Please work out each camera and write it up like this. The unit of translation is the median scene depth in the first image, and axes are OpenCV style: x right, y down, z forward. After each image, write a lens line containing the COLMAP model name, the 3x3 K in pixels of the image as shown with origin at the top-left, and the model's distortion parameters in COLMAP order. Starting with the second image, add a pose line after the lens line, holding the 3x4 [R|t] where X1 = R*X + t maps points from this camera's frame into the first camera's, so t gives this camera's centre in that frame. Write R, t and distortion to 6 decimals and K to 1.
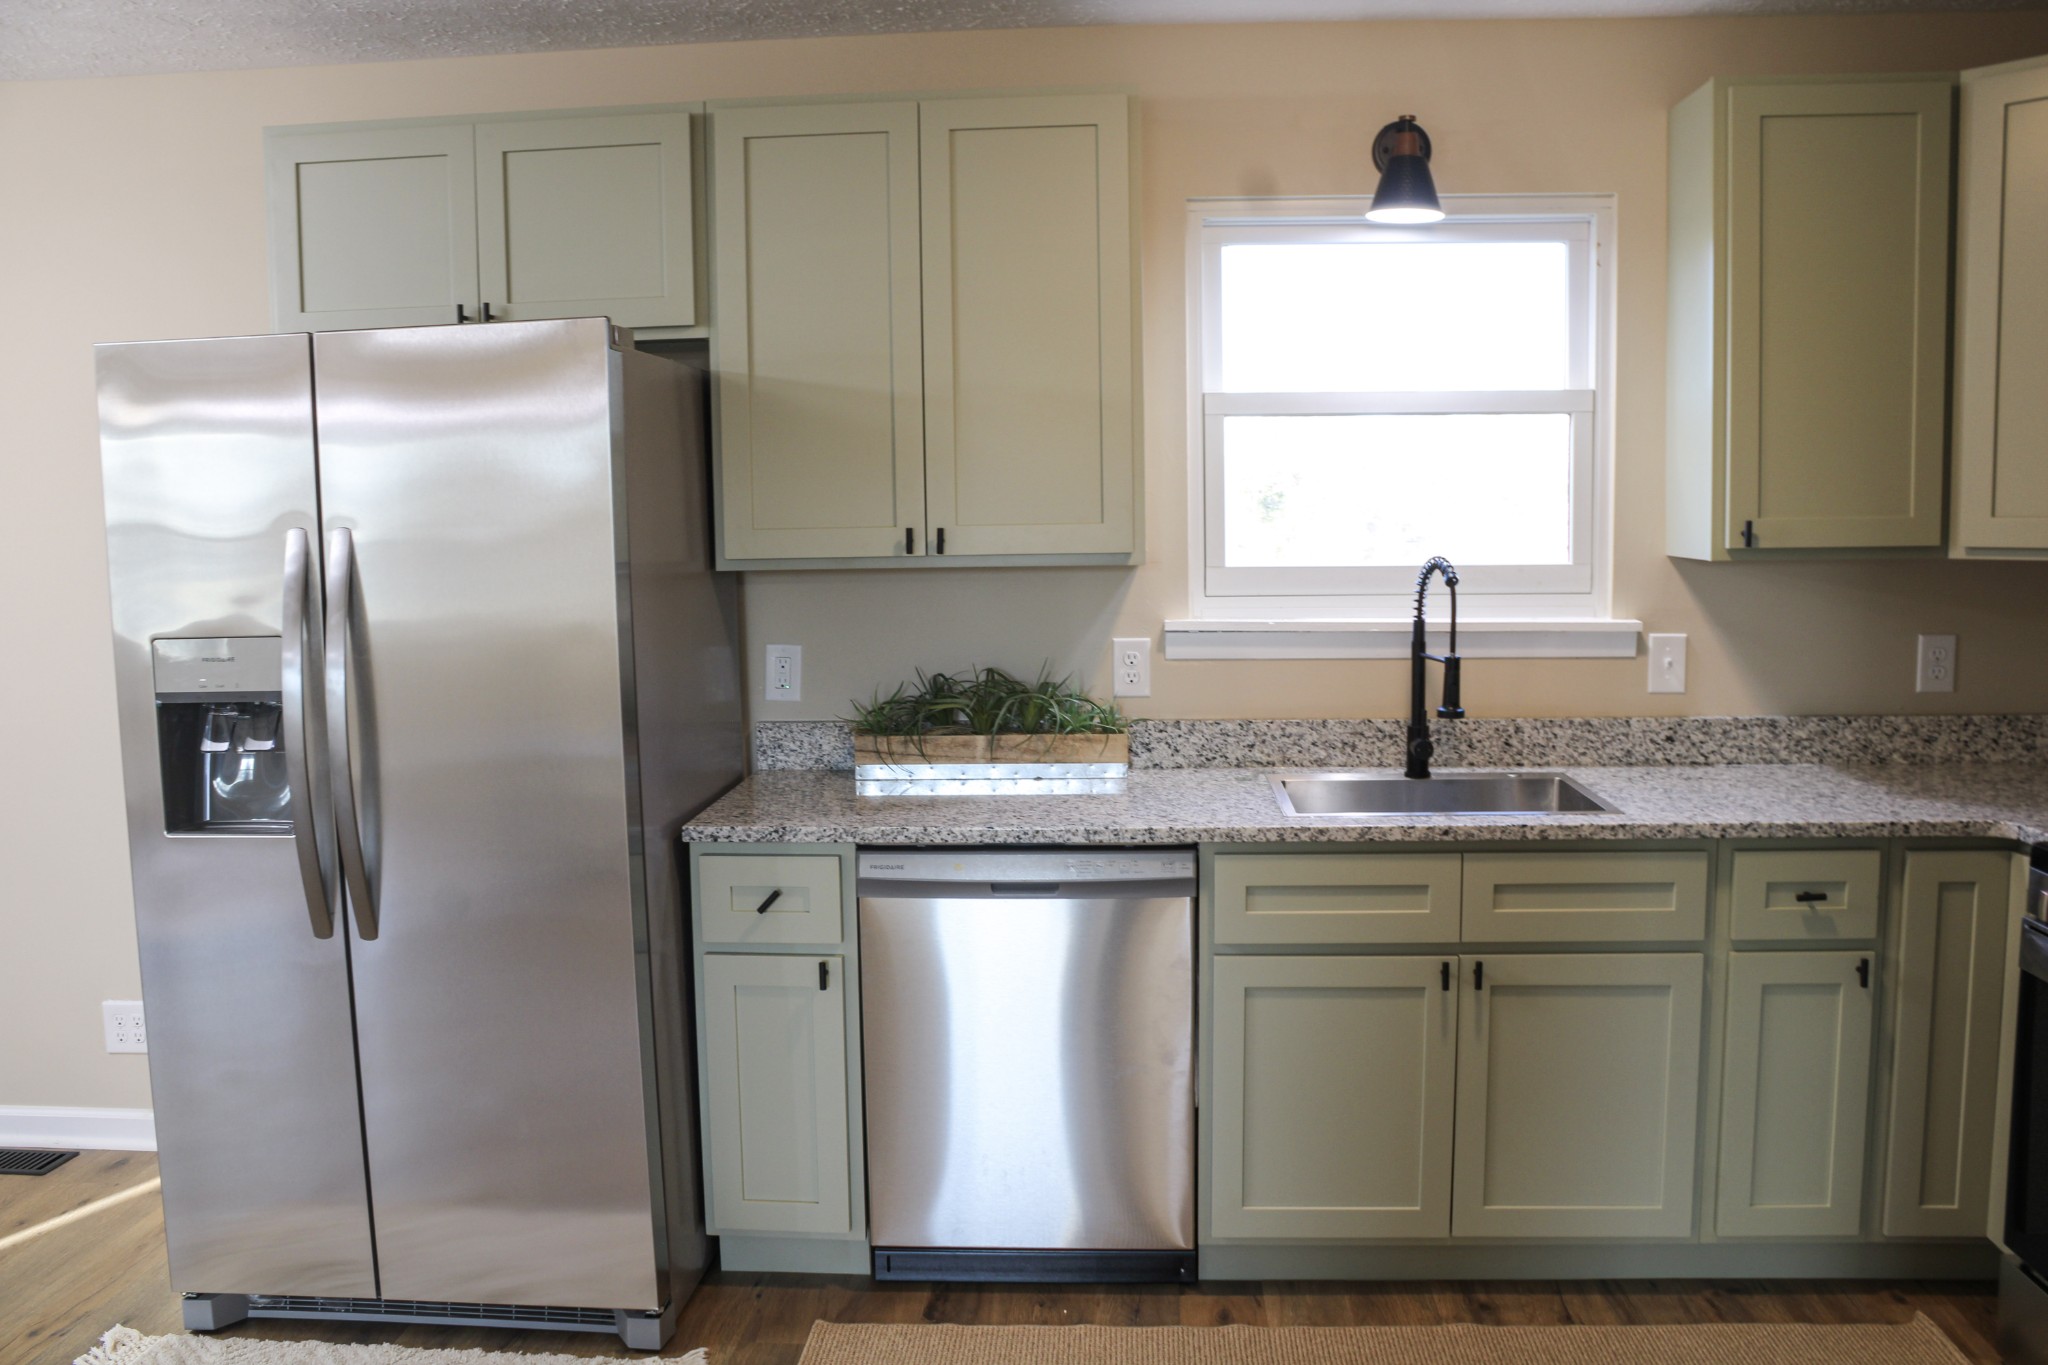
lens RADIAL K [[1610.5, 0, 1069.8], [0, 1610.5, 678.0], [0, 0, 1]] dist [-0.151946, 0.121727]
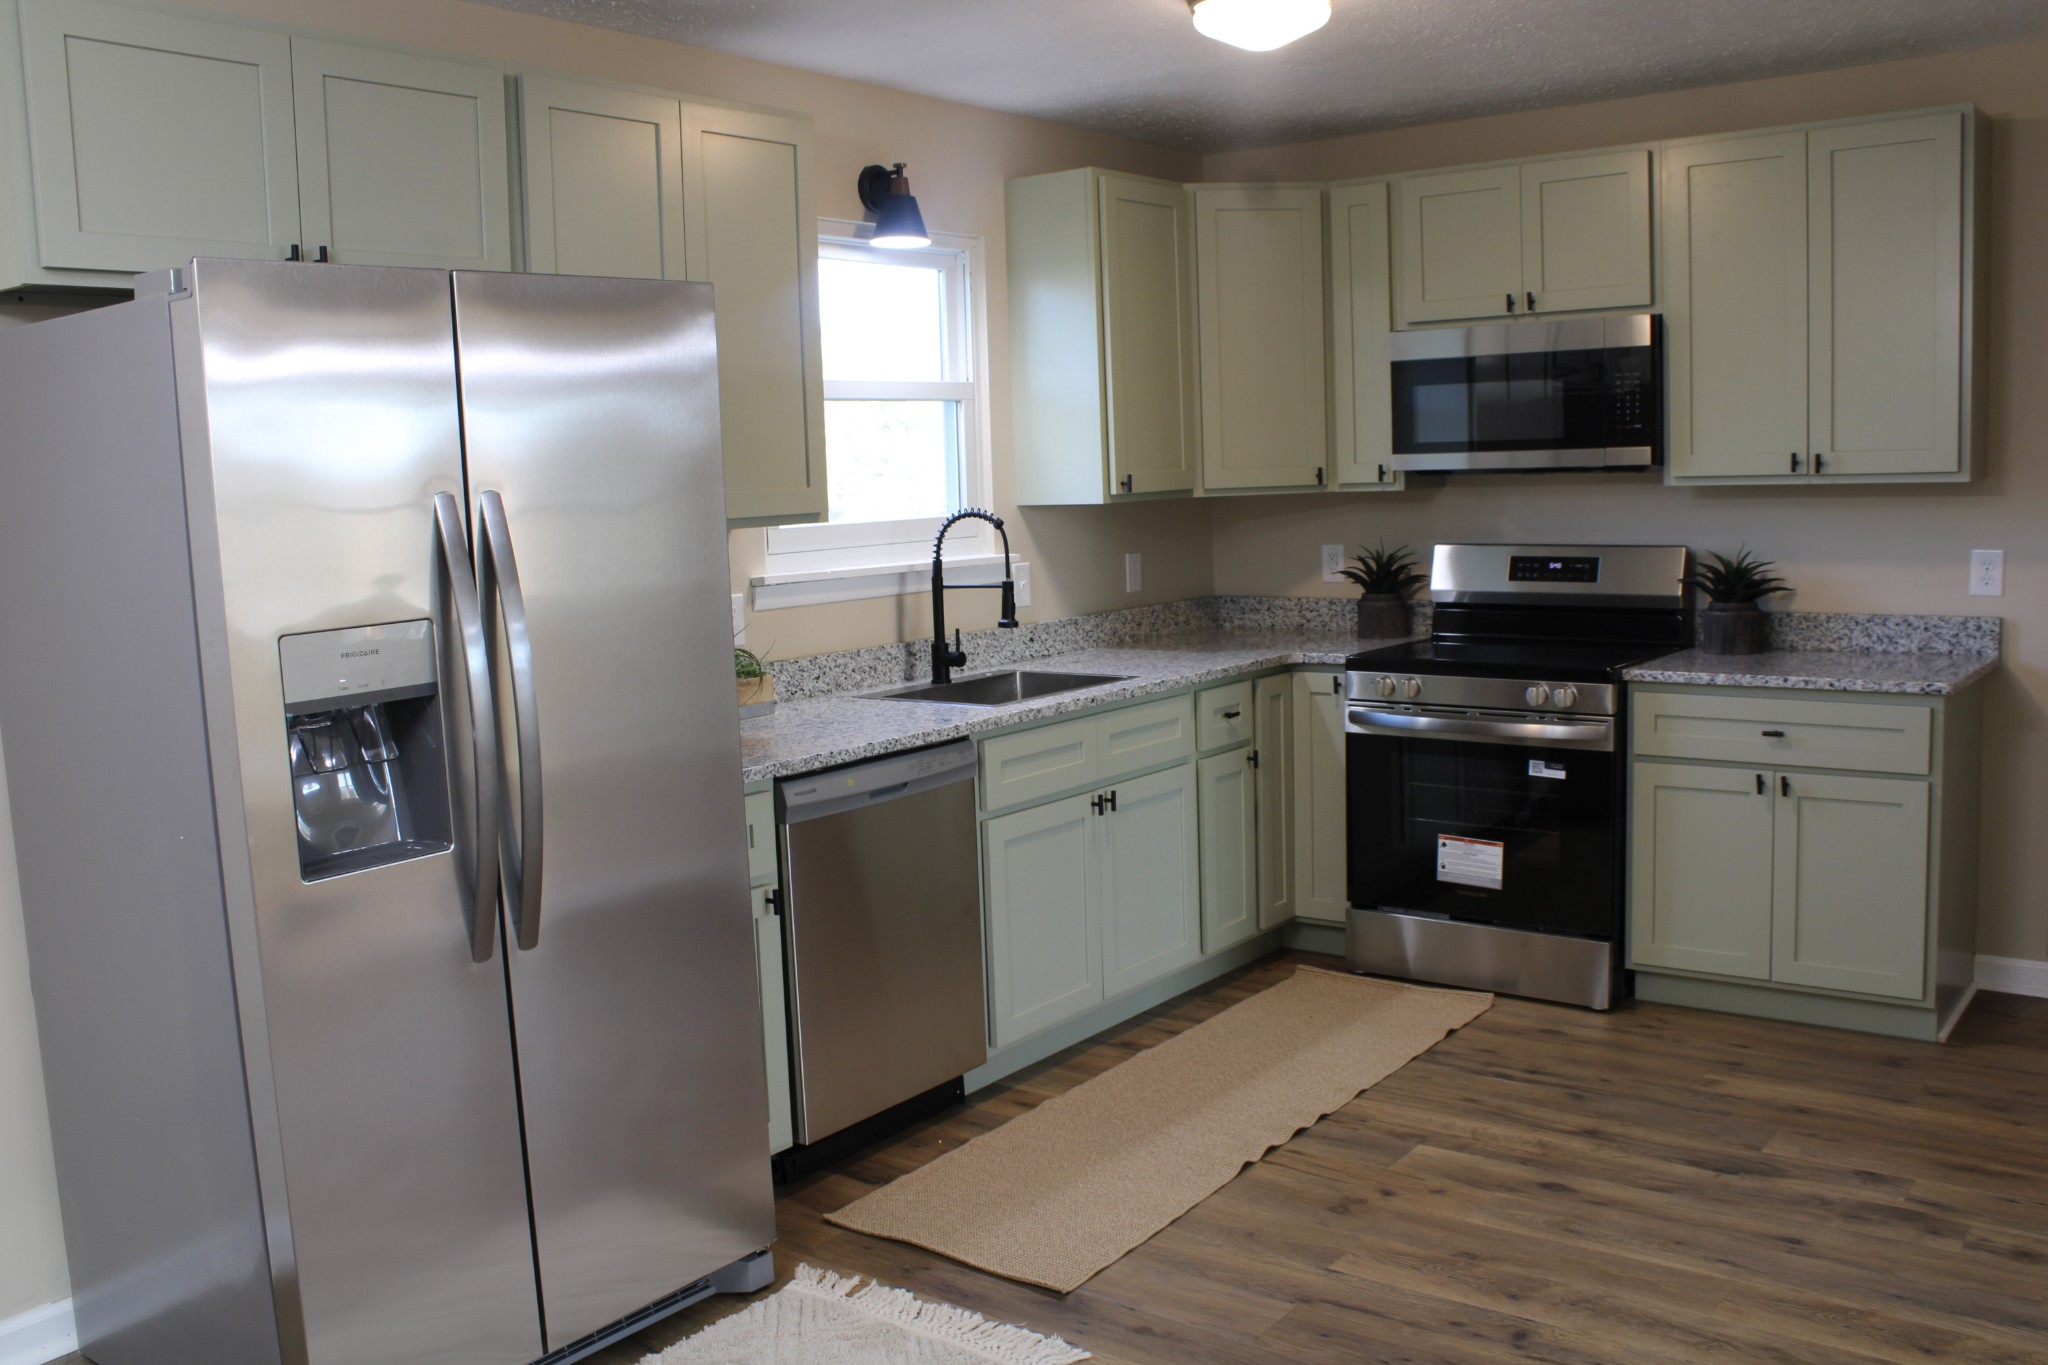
lens RADIAL K [[1662.8, 0, 915.8], [0, 1662.8, 676.7], [0, 0, 1]] dist [-0.140523, 0.072158]
pose [[0.621974, -0.105951, 0.775837, -0.848504], [0.117378, 0.992224, 0.041402, -0.000862], [-0.774191, 0.065316, 0.629573, 0.186281]]
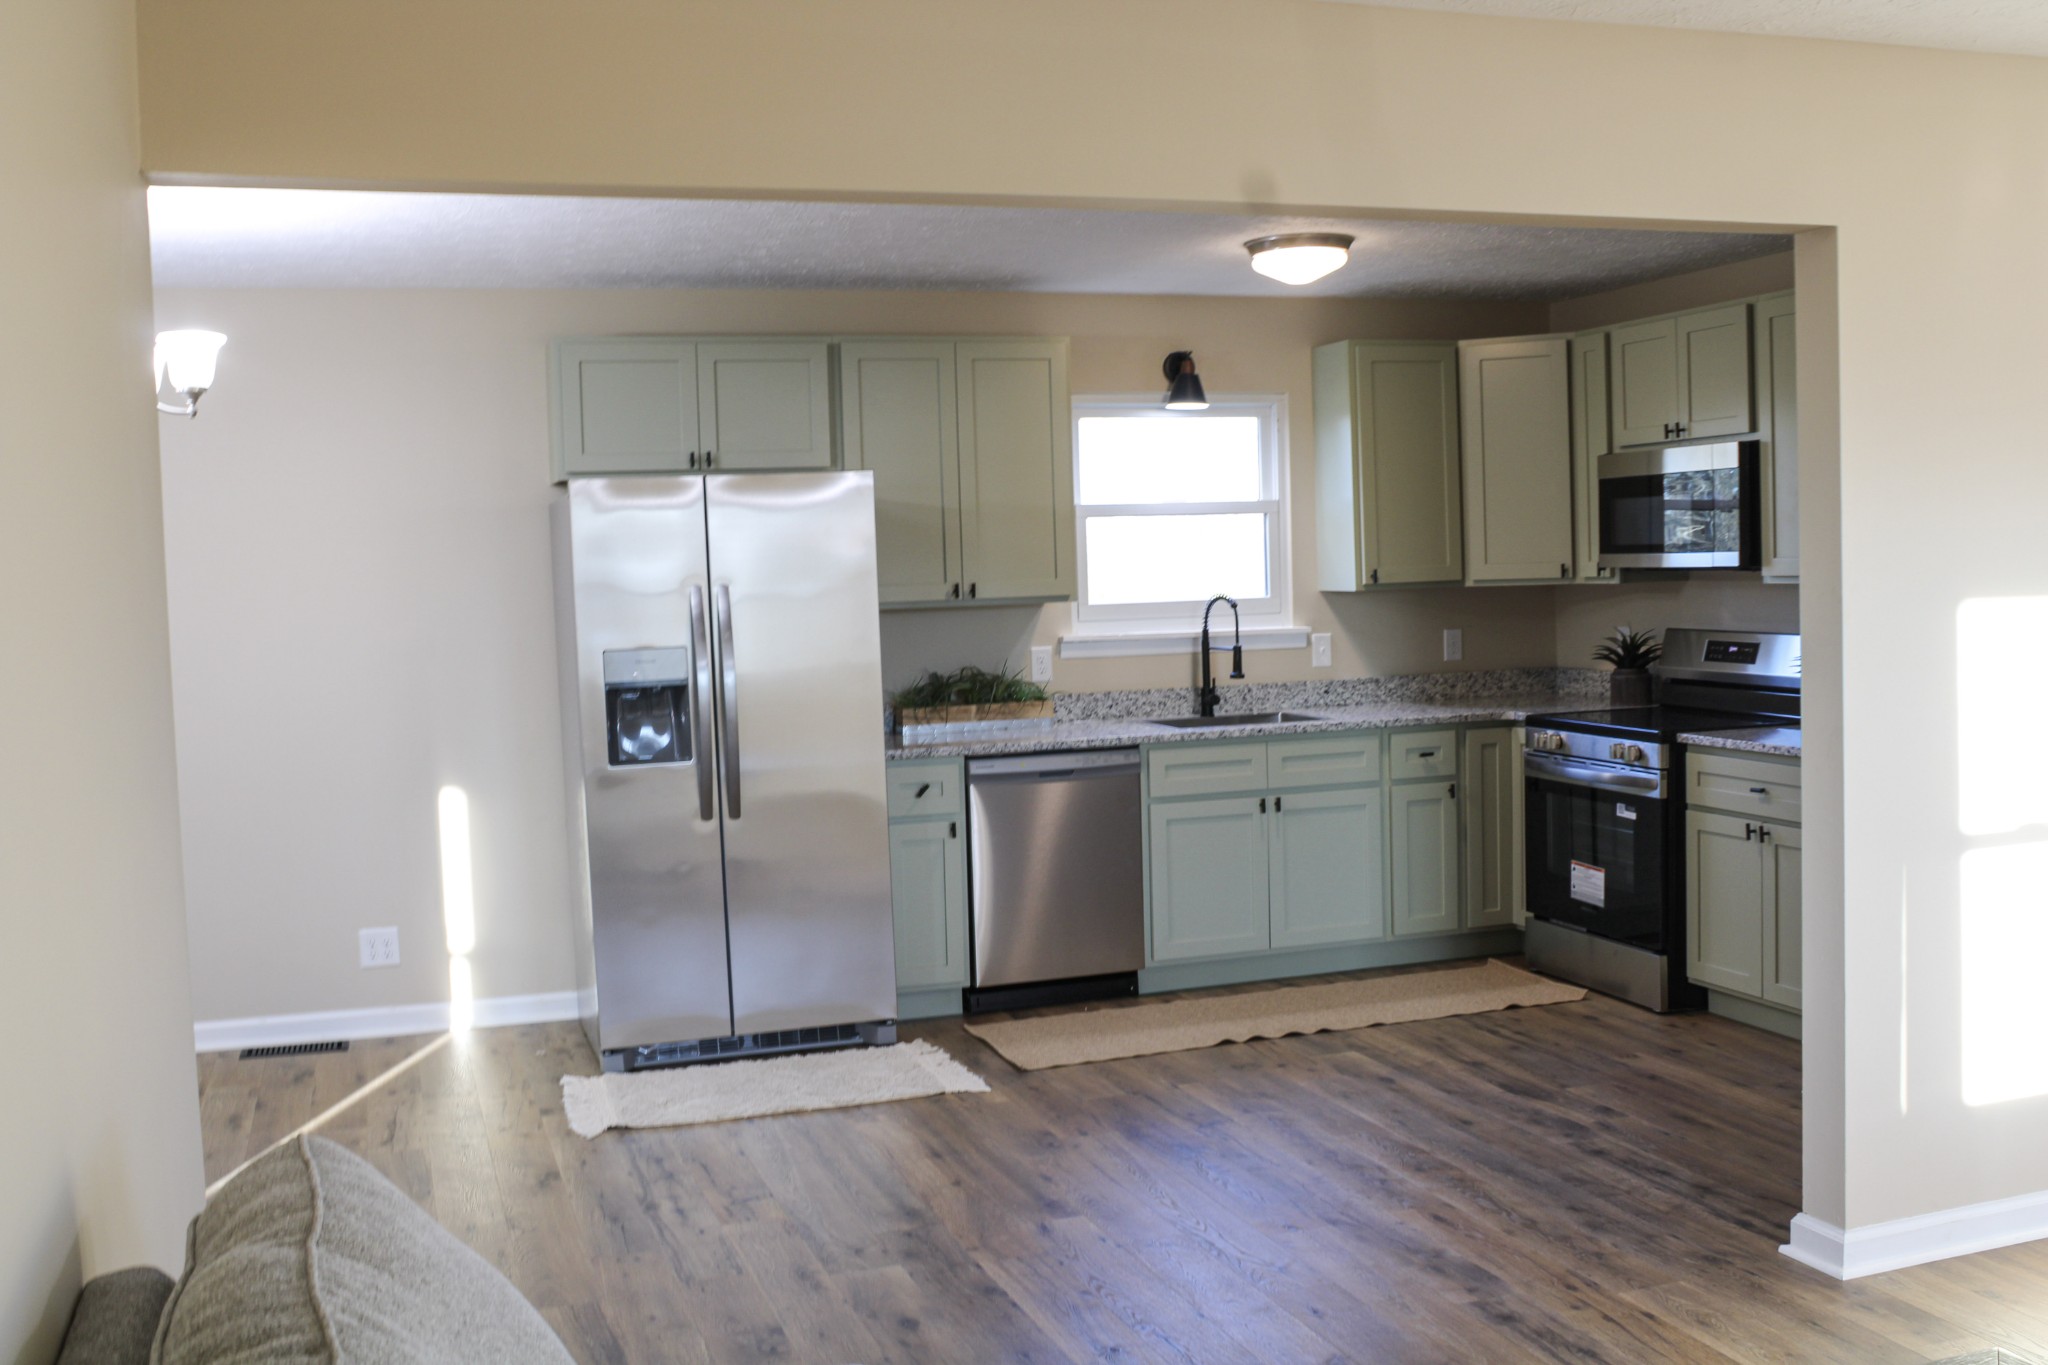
lens RADIAL K [[1711.9, 0, 1009.1], [0, 1711.9, 687.2], [0, 0, 1]] dist [-0.168037, 0.162155]
pose [[0.937328, -0.041953, 0.345913, -0.673429], [0.058819, 0.997530, -0.038402, 0.092108], [-0.343447, 0.056342, 0.937481, -0.745692]]
